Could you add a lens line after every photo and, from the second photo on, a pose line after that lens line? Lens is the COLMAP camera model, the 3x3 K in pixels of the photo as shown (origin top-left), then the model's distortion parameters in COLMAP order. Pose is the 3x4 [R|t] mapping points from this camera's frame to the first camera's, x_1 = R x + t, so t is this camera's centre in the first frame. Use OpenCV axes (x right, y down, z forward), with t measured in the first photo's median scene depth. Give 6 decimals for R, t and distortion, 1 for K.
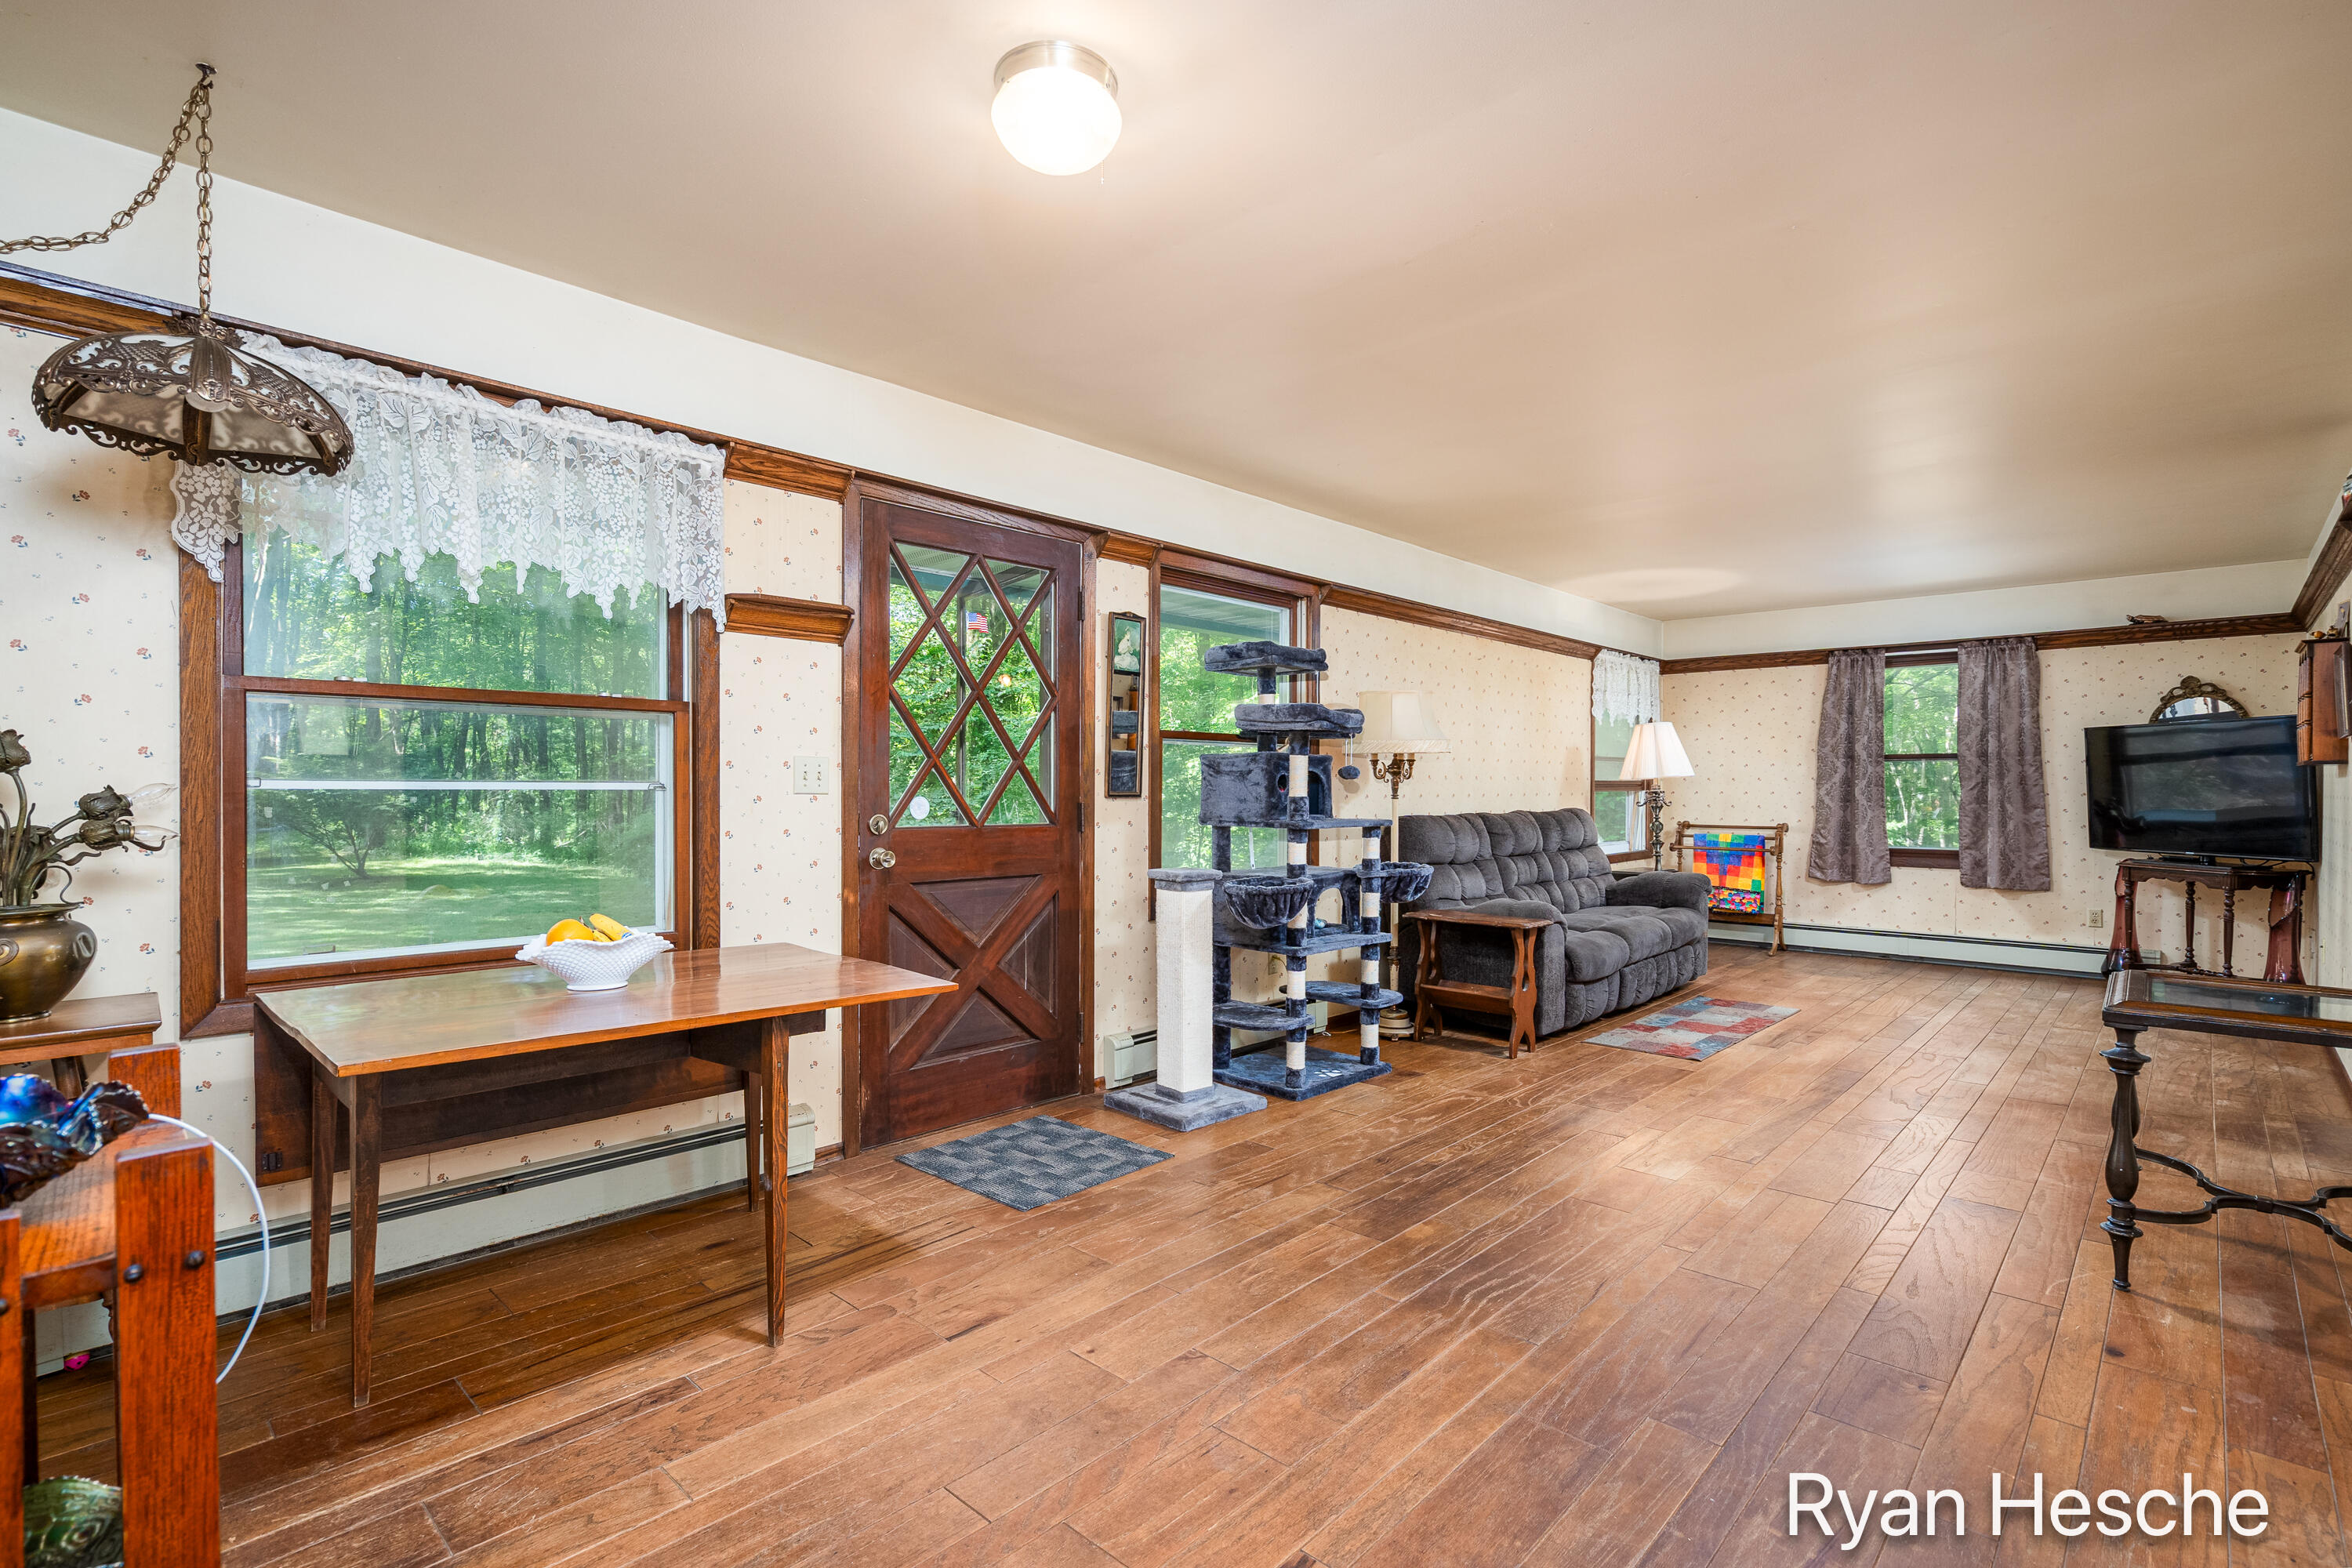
lens RADIAL K [[1078.3, 0, 1172.9], [0, 1078.3, 792.7], [0, 0, 1]] dist [-0.005933, 0.002675]
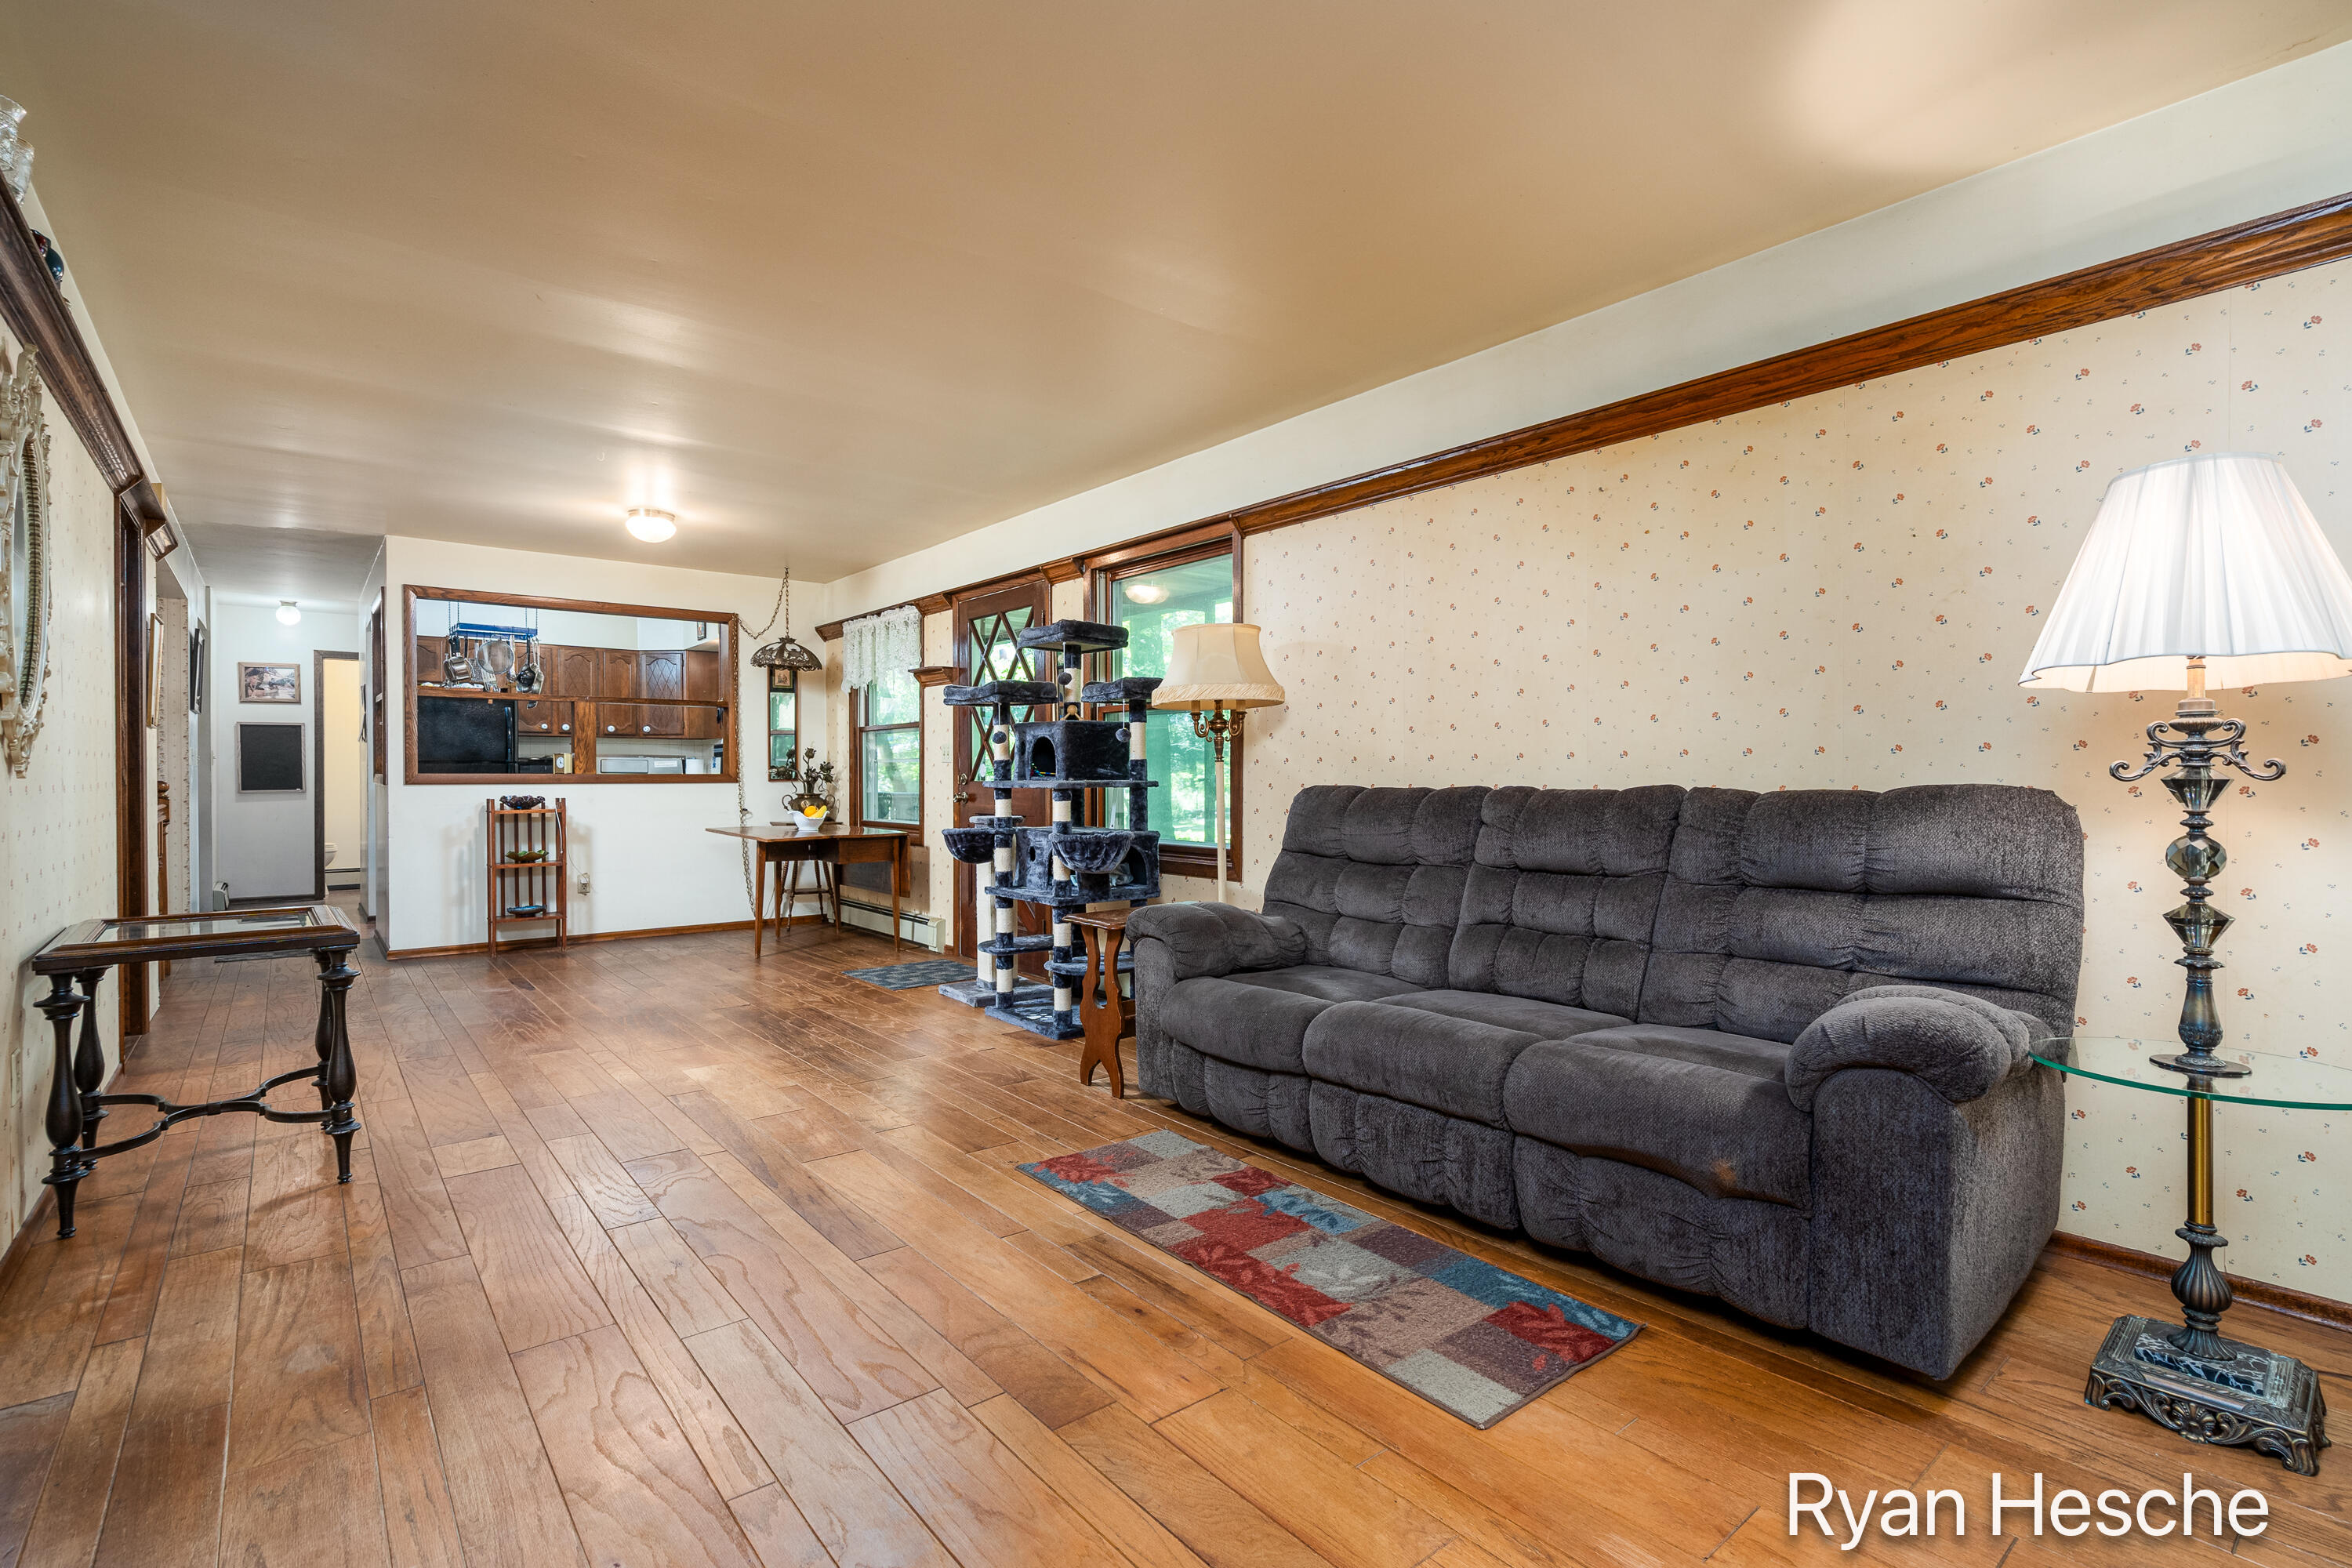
lens RADIAL K [[1078.3, 0, 1177.9], [0, 1078.3, 785.9], [0, 0, 1]] dist [-0.005933, 0.002675]
pose [[-0.111783, 0.002214, -0.993730, 1.544858], [-0.006551, 0.999974, 0.002964, 0.034279], [0.993711, 0.006841, -0.111766, 1.618648]]
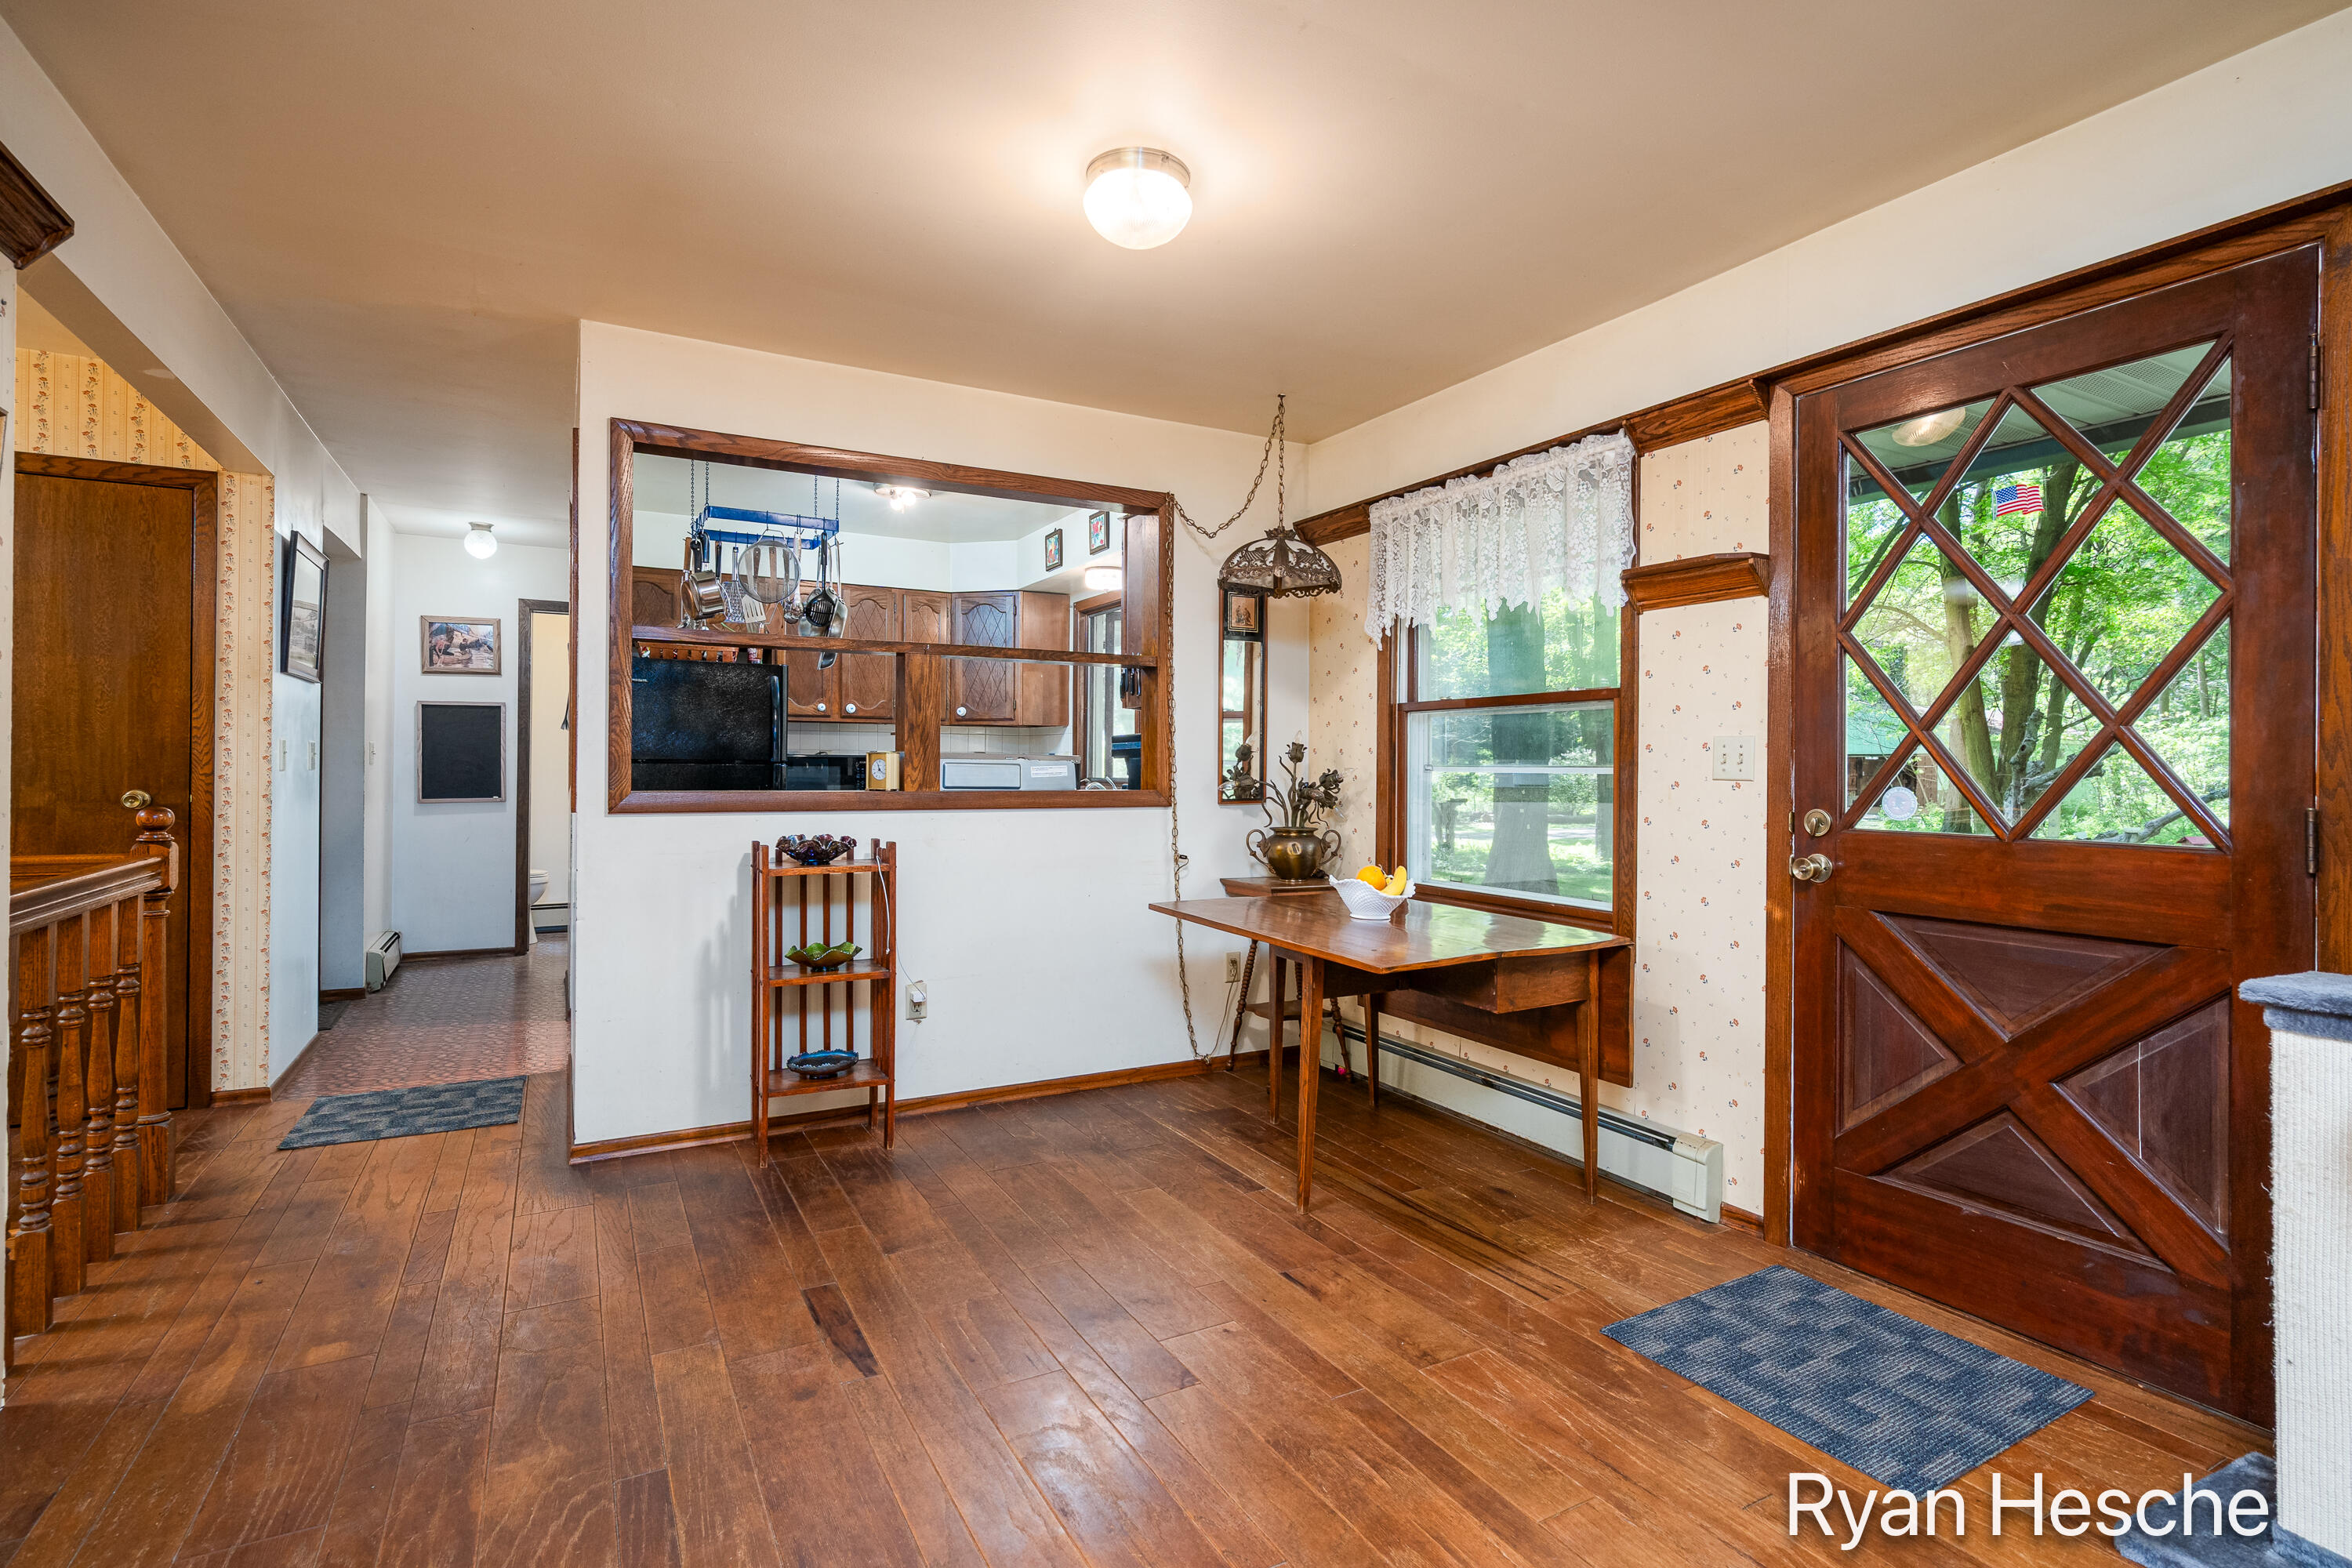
lens RADIAL K [[1078.3, 0, 1163.7], [0, 1078.3, 768.0], [0, 0, 1]] dist [-0.005933, 0.002675]
pose [[-0.291054, -0.007669, -0.956676, 0.593531], [-0.016218, 0.999864, -0.003081, 0.001427], [0.956569, 0.014619, -0.291139, 0.812084]]
